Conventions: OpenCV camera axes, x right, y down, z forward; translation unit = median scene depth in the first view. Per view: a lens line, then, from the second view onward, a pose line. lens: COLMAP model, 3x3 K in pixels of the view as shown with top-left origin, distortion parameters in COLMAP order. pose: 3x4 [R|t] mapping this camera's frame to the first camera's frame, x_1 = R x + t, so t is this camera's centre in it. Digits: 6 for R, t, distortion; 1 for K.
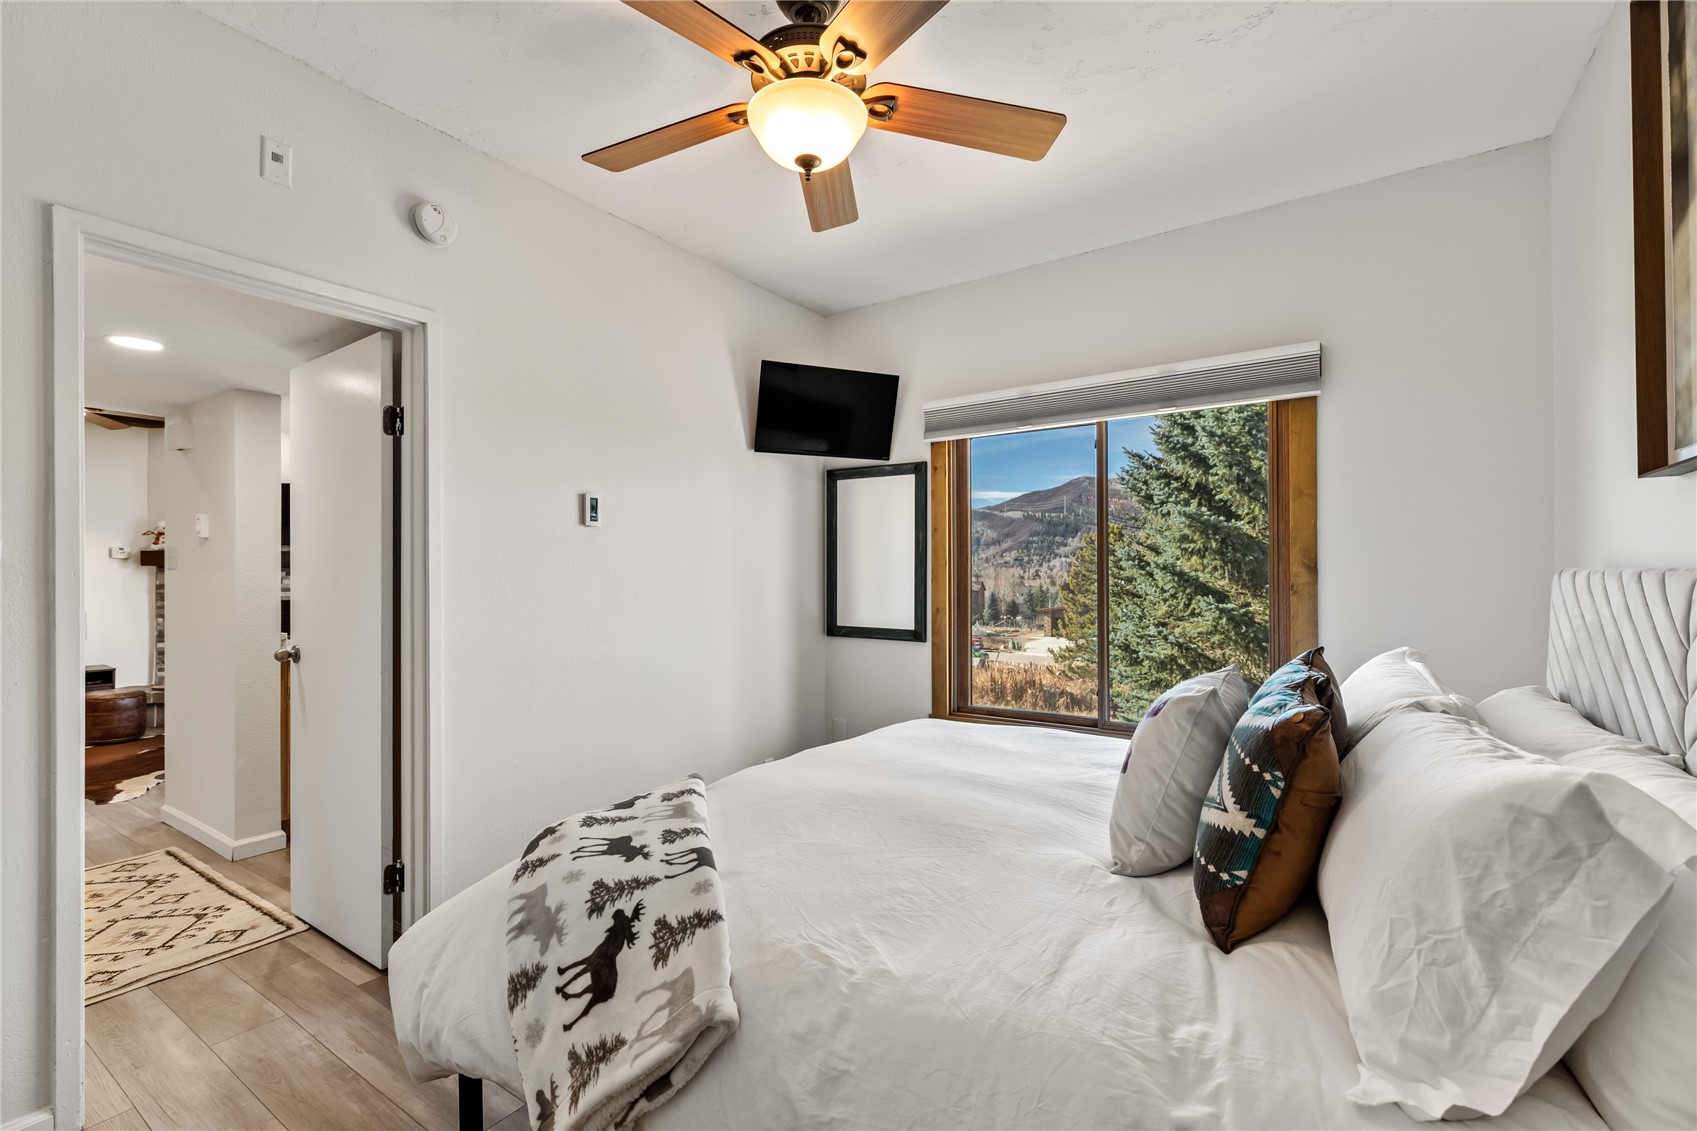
lens RADIAL K [[757.8, 0, 842.2], [0, 757.8, 571.5], [0, 0, 1]] dist [0.011879, -0.000012]
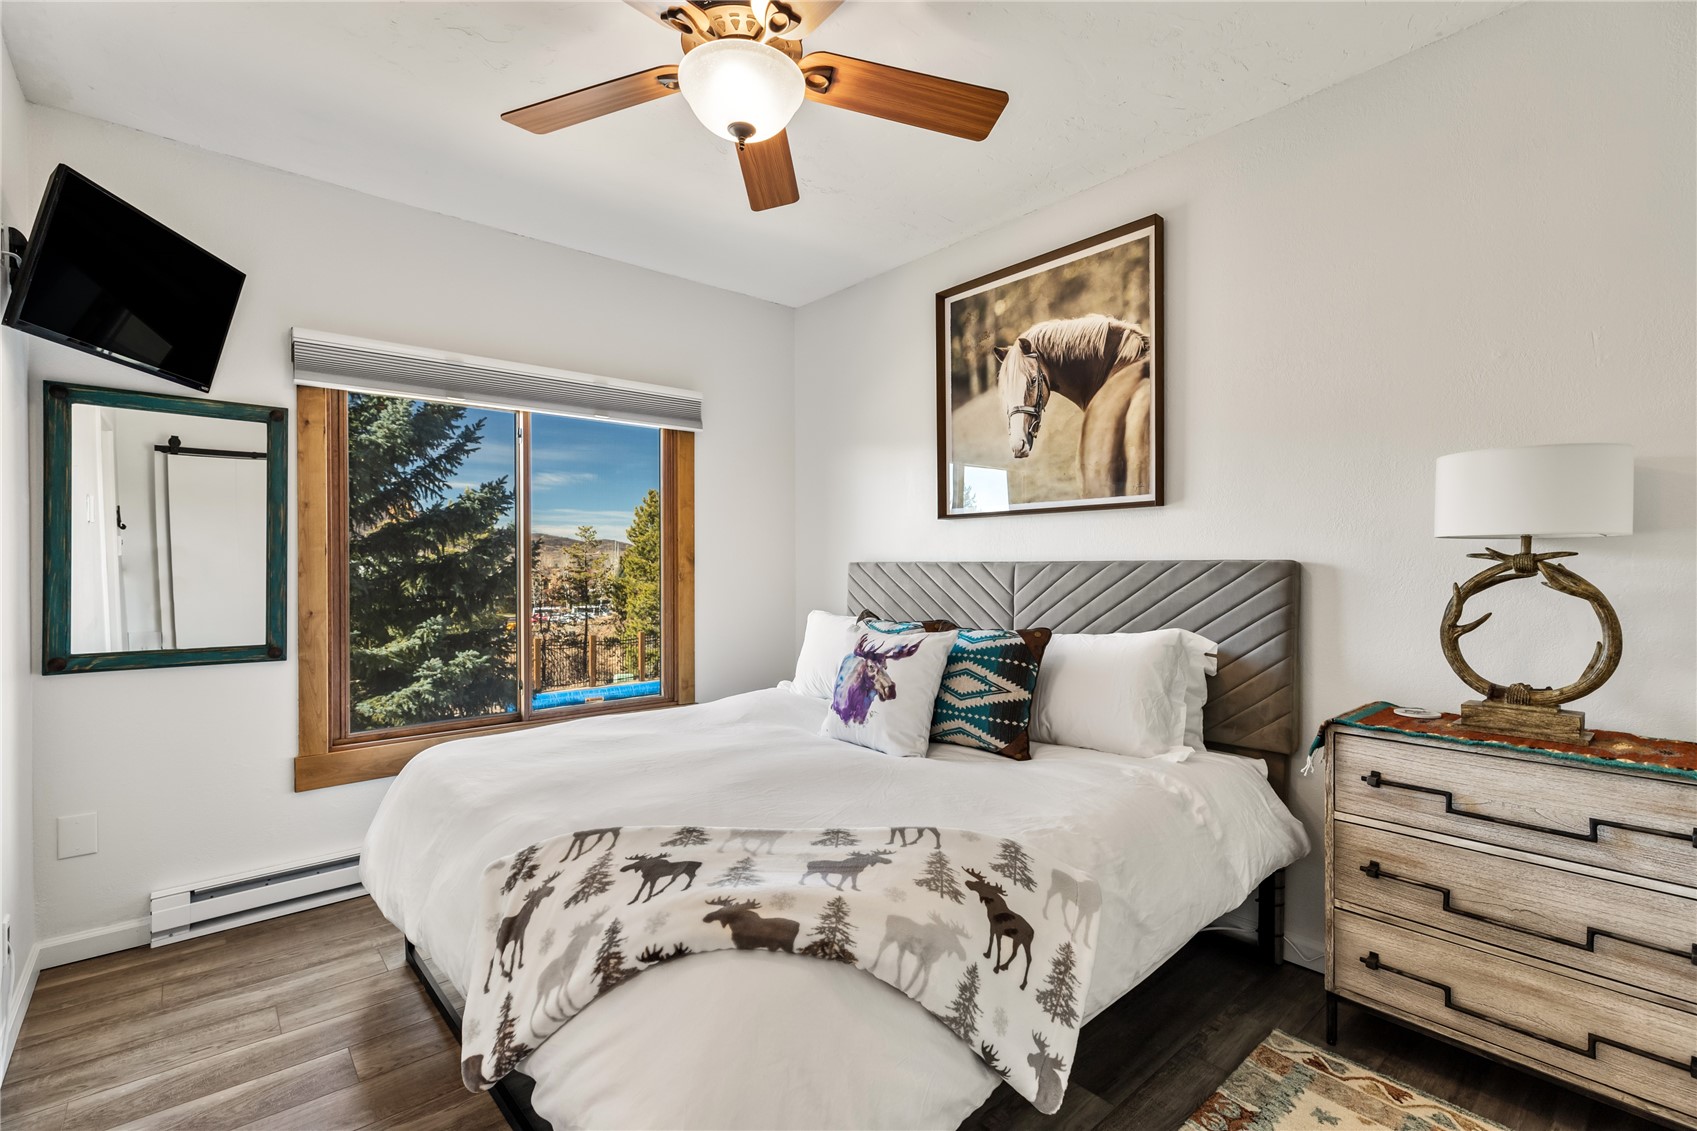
lens RADIAL K [[757.8, 0, 842.2], [0, 757.8, 571.5], [0, 0, 1]] dist [0.011879, -0.000012]
pose [[0.256483, -0.004882, 0.966536, -1.181556], [-0.000982, 0.999985, 0.005312, 0.012985], [-0.966548, -0.002311, 0.256474, 0.793754]]
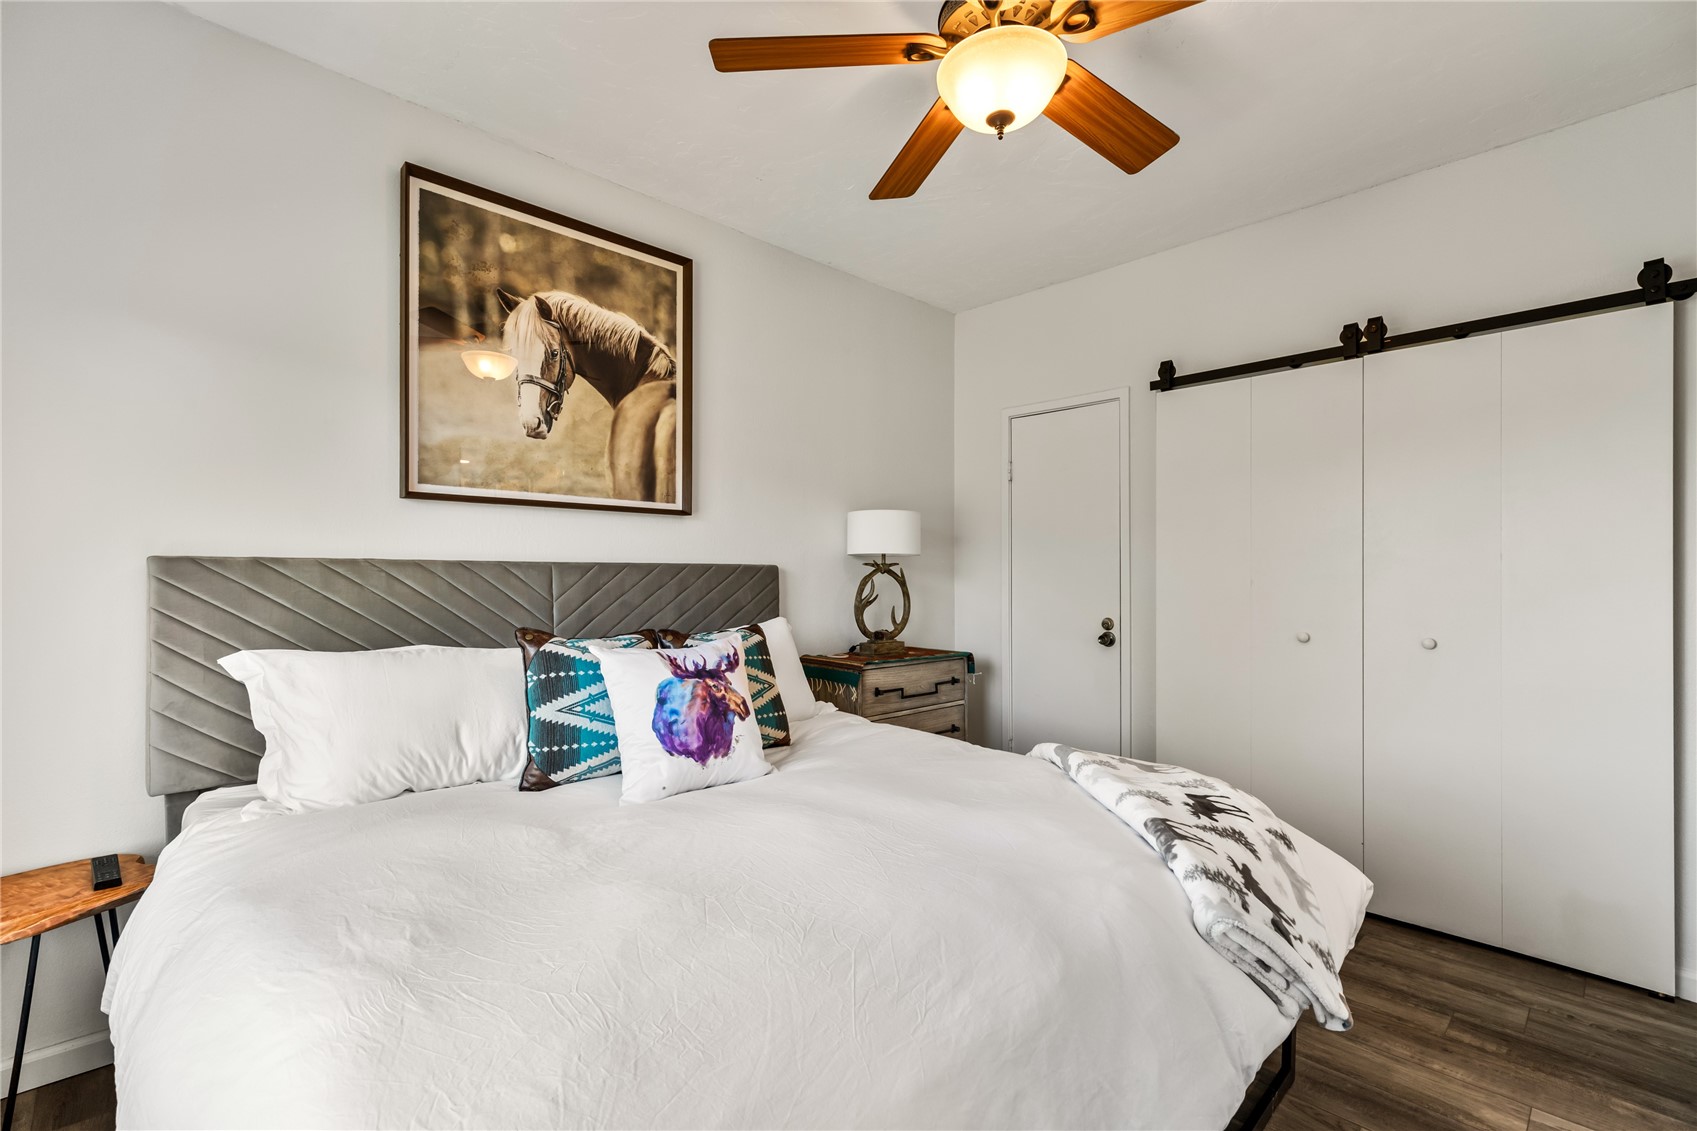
lens RADIAL K [[757.8, 0, 842.2], [0, 757.8, 571.5], [0, 0, 1]] dist [0.011879, -0.000012]
pose [[-0.977528, 0.002065, 0.210795, -0.068703], [0.000436, 0.999970, -0.007778, 0.033452], [-0.210805, -0.007511, -0.977499, 2.462100]]
